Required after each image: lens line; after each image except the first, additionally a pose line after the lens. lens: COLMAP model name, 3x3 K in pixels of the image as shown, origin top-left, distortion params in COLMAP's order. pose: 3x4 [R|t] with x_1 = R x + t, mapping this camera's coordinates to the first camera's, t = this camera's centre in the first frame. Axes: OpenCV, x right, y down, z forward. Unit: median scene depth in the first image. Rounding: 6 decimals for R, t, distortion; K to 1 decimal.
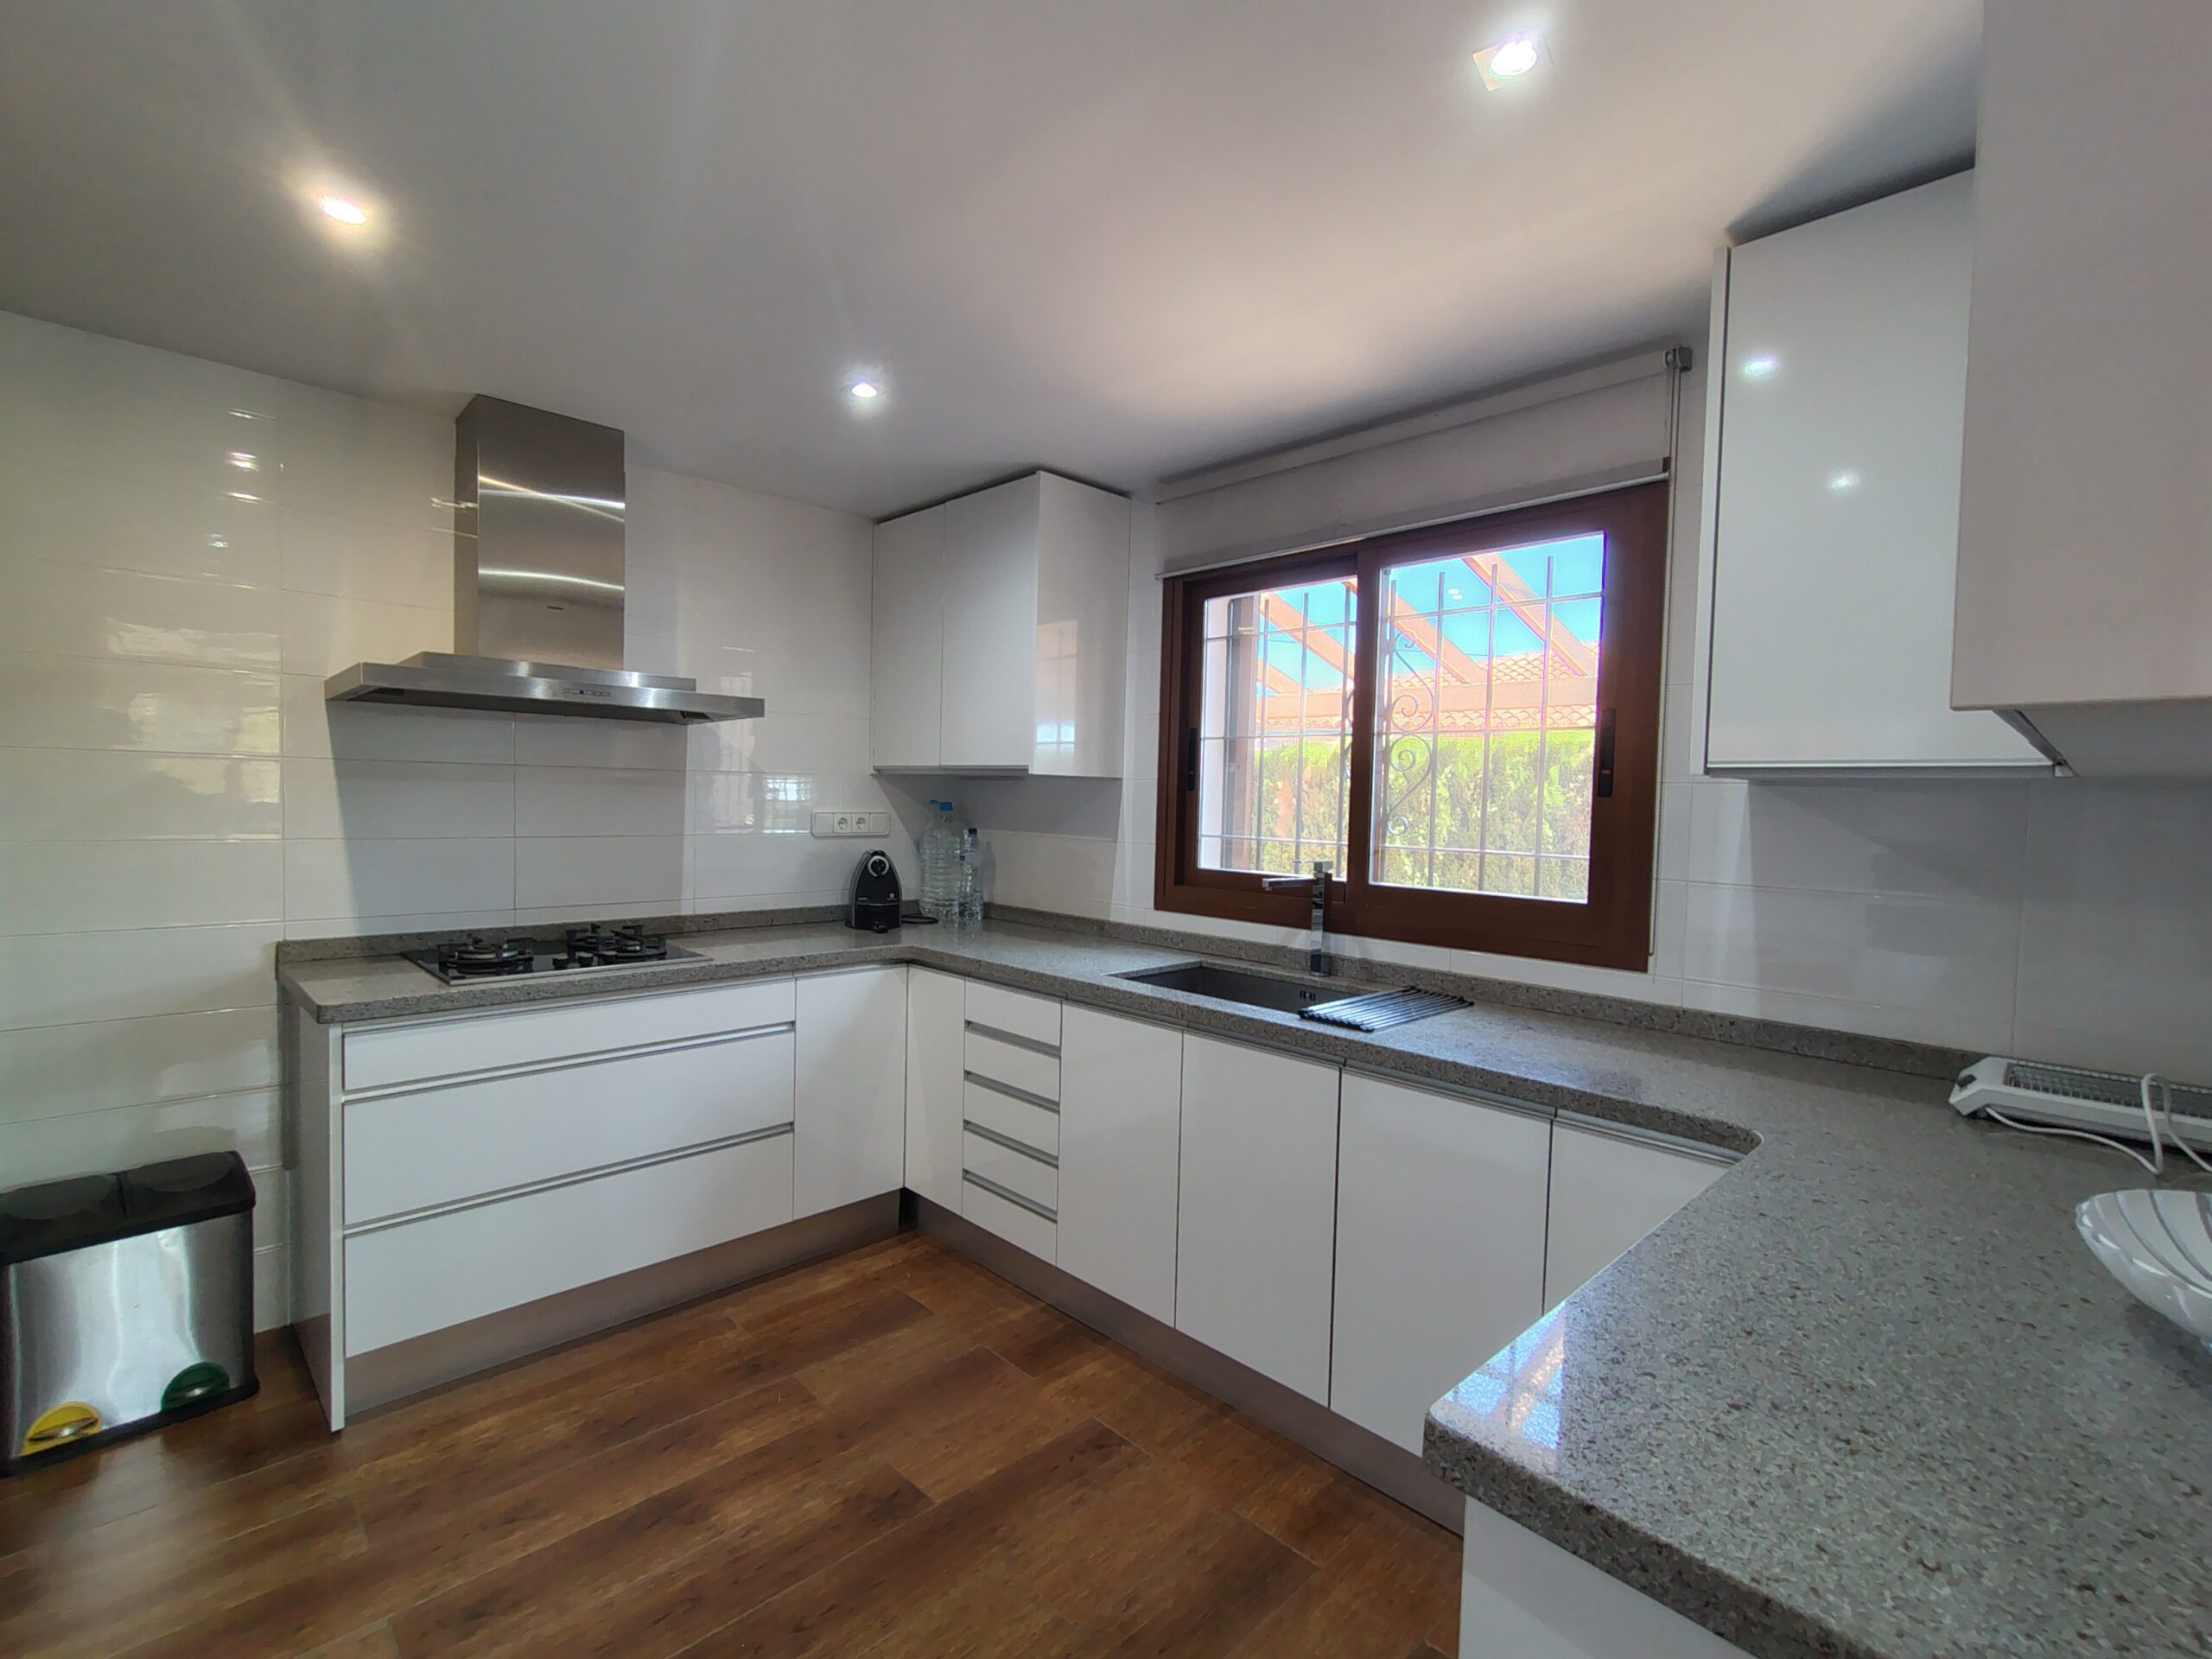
lens RADIAL K [[1001.3, 0, 1088.7], [0, 1001.3, 866.1], [0, 0, 1]] dist [-0.001718, 0.001758]
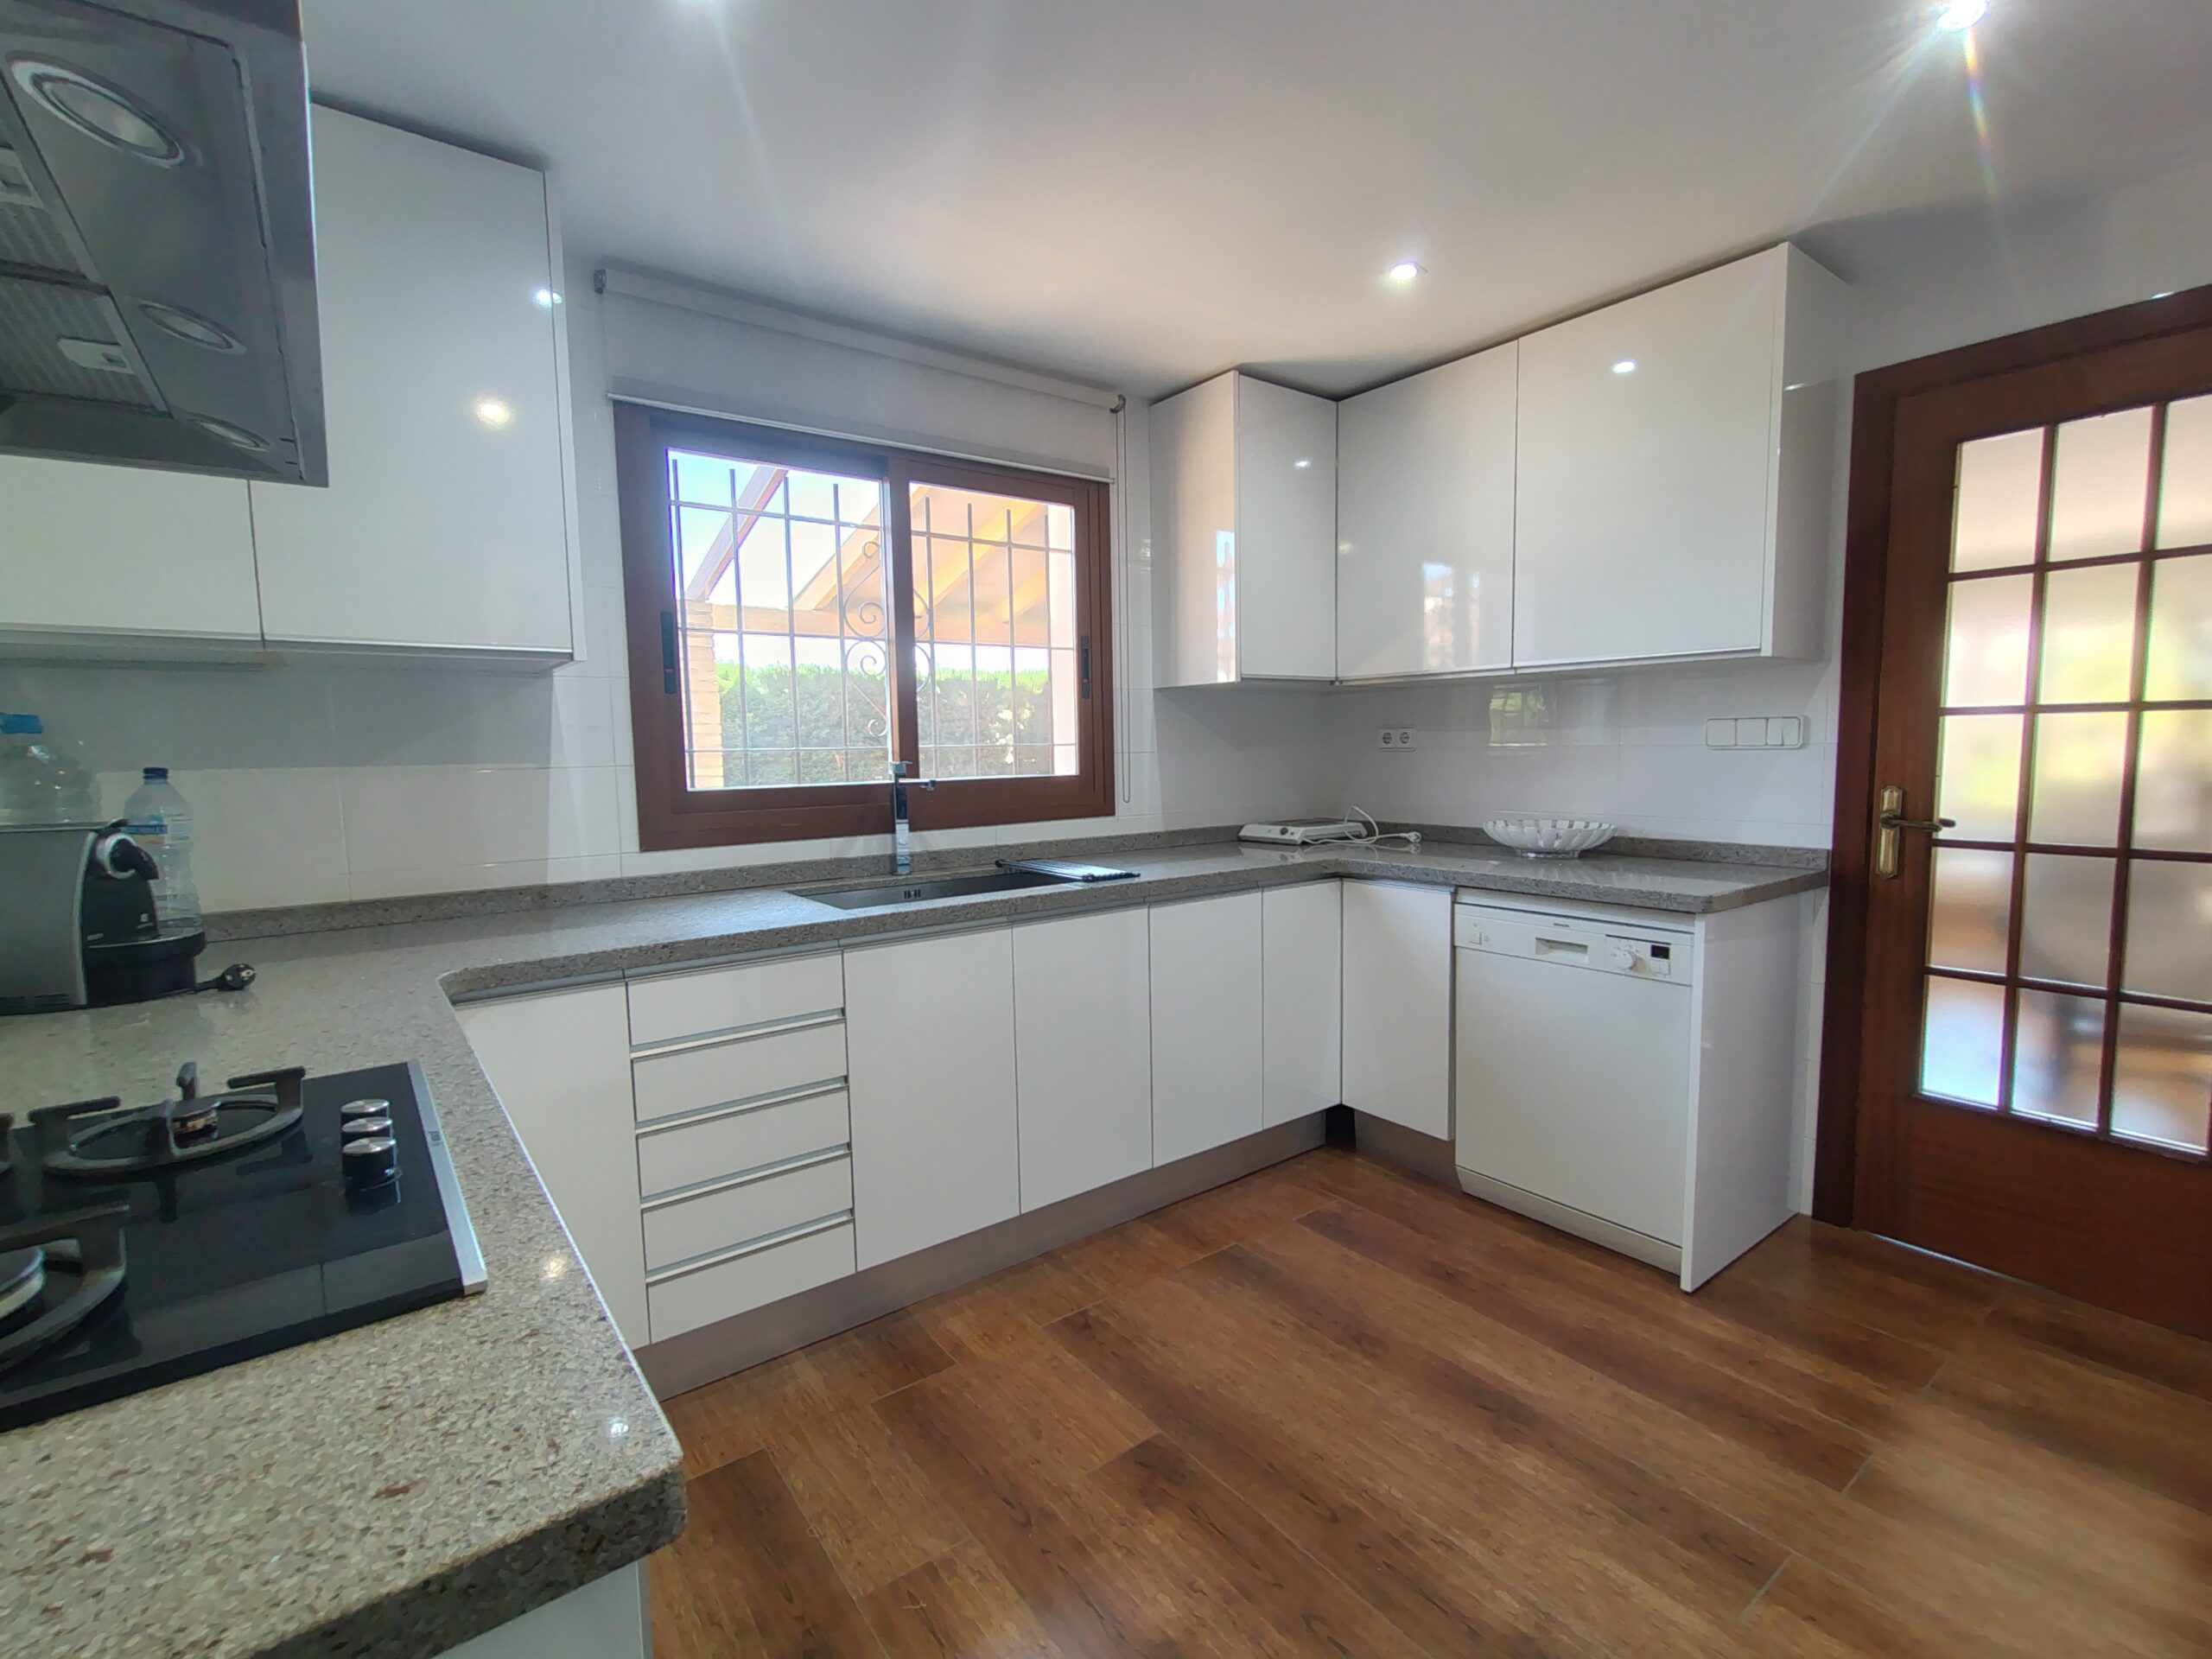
lens RADIAL K [[1001.3, 0, 1106.5], [0, 1001.3, 860.4], [0, 0, 1]] dist [-0.001718, 0.001758]
pose [[0.121433, -0.143877, 0.982117, -0.876139], [0.087046, 0.987171, 0.133855, -0.028727], [-0.988776, 0.069235, 0.132399, 0.763457]]
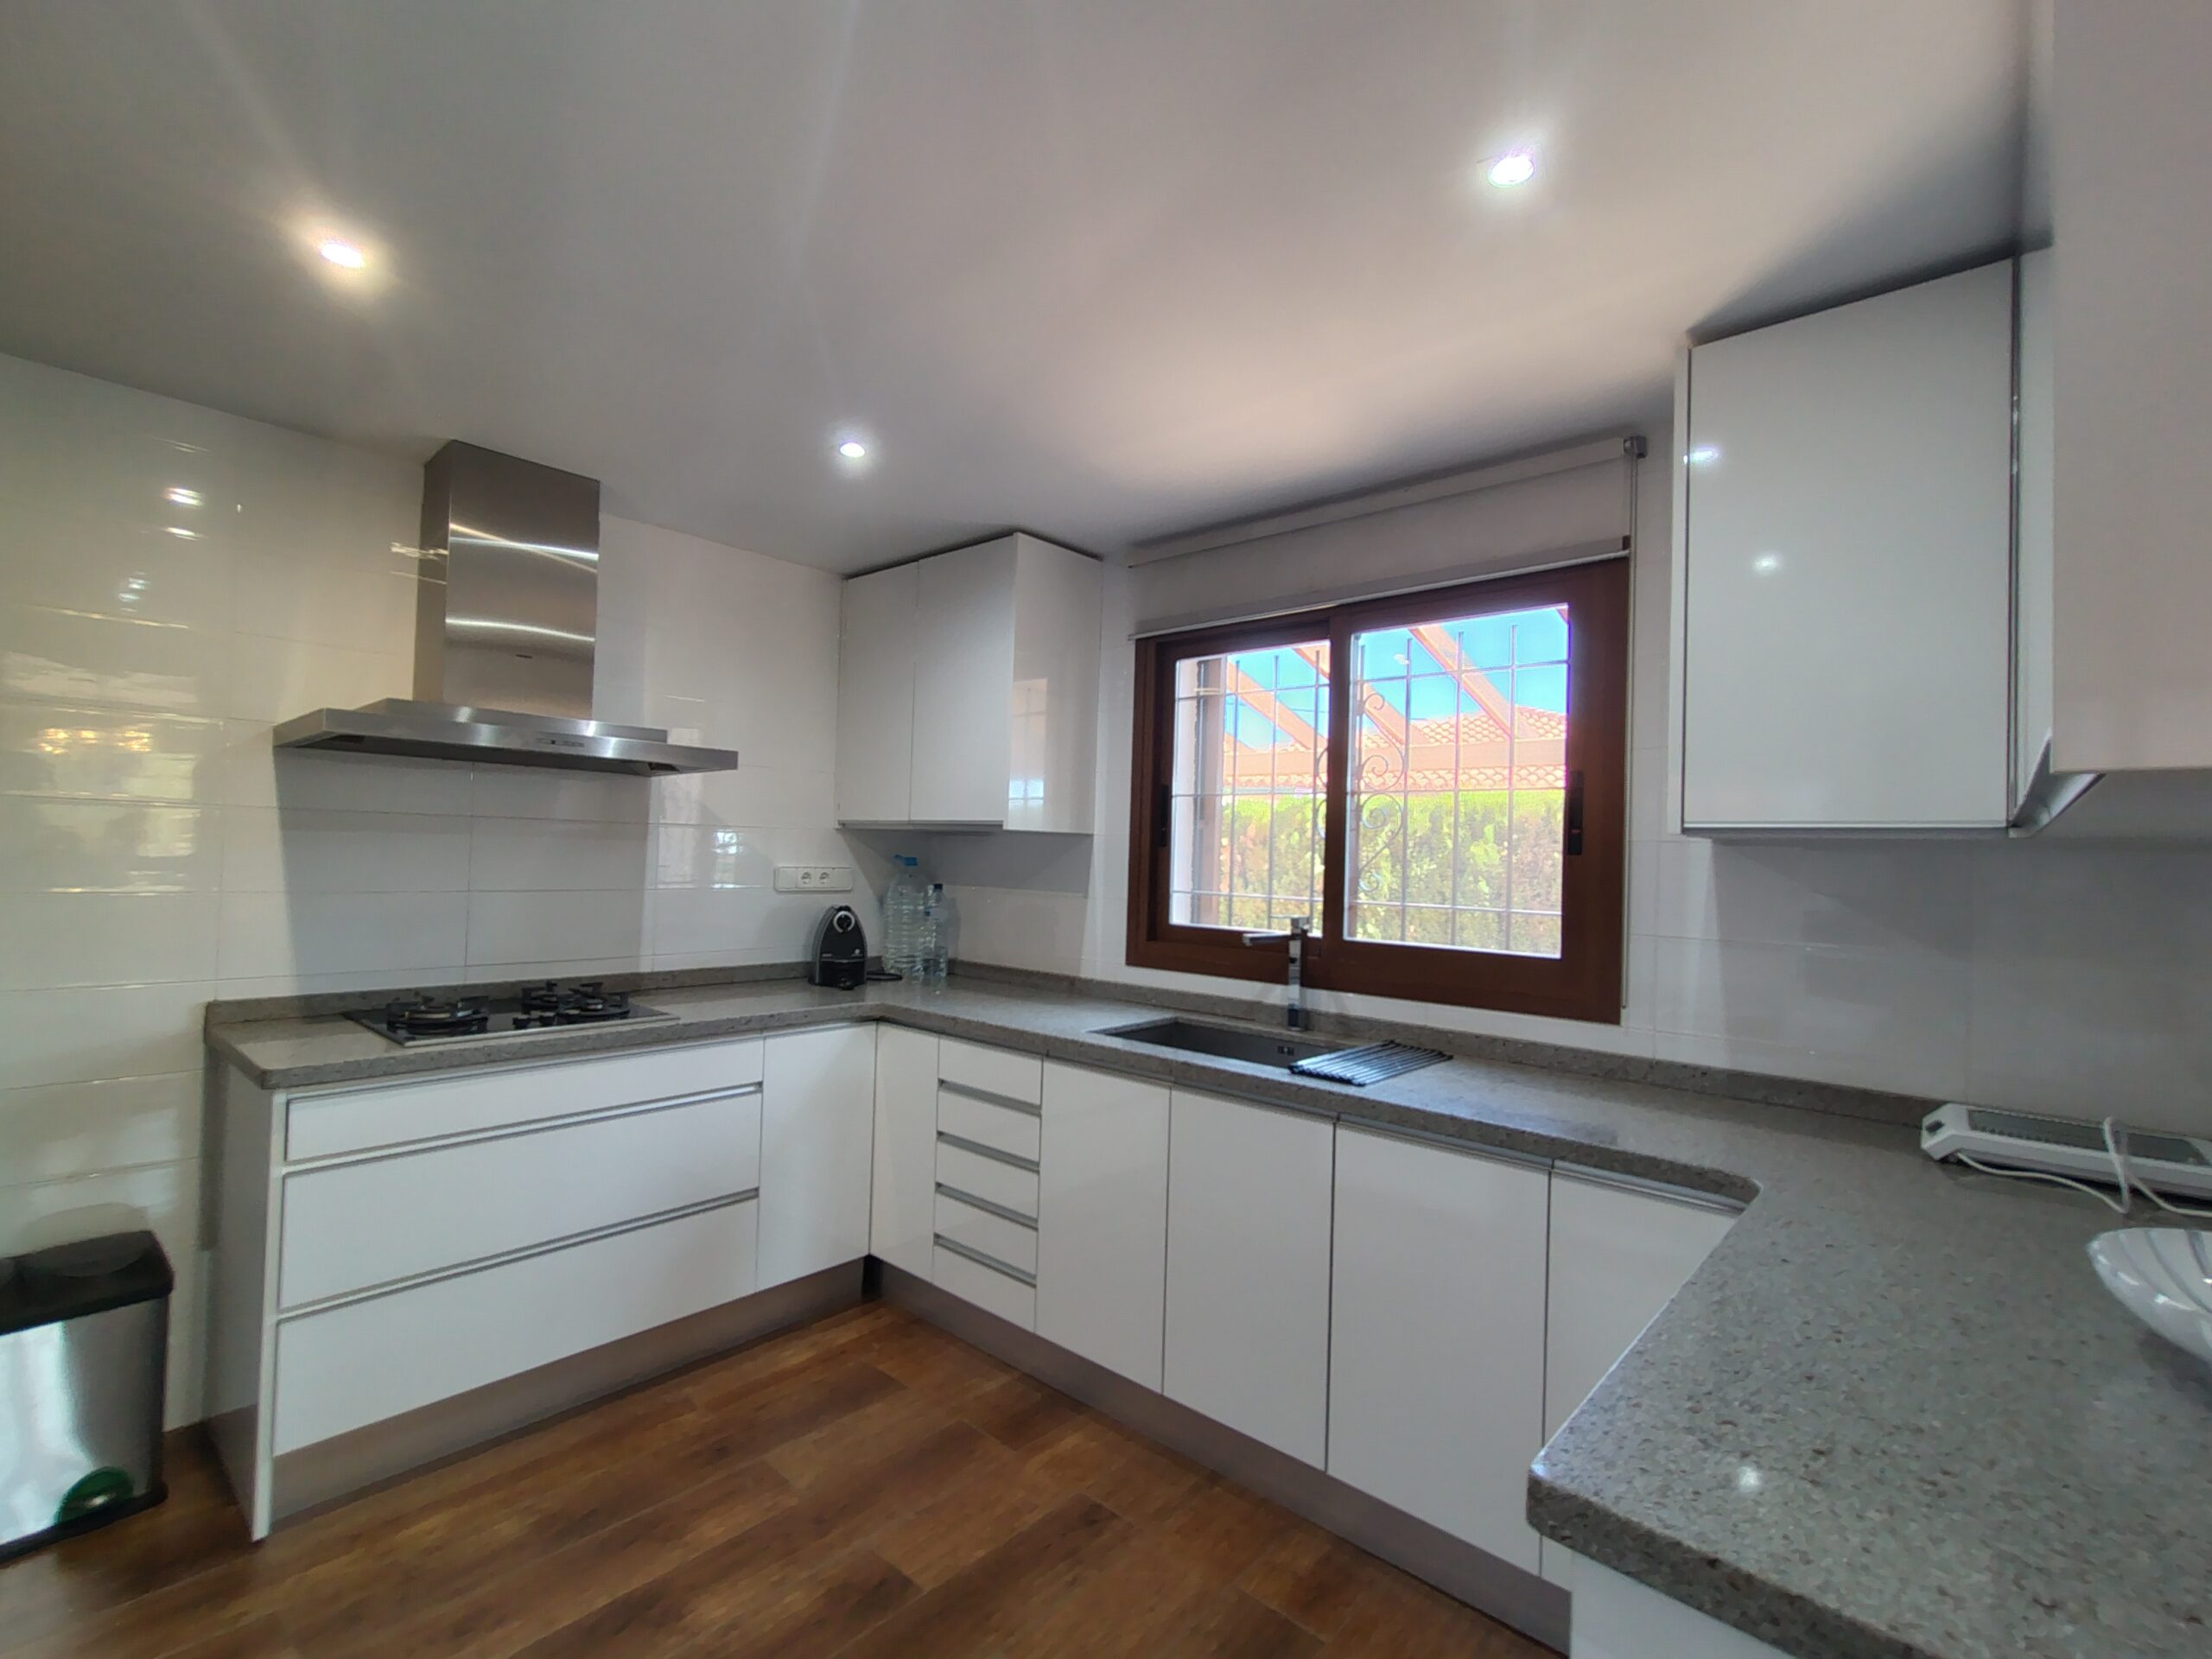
lens RADIAL K [[1001.3, 0, 1089.8], [0, 1001.3, 865.8], [0, 0, 1]] dist [-0.001718, 0.001758]
pose [[0.997563, 0.004598, 0.069624, -0.056406], [-0.000697, 0.998433, -0.055952, 0.000348], [-0.069773, 0.055767, 0.996003, 0.001049]]
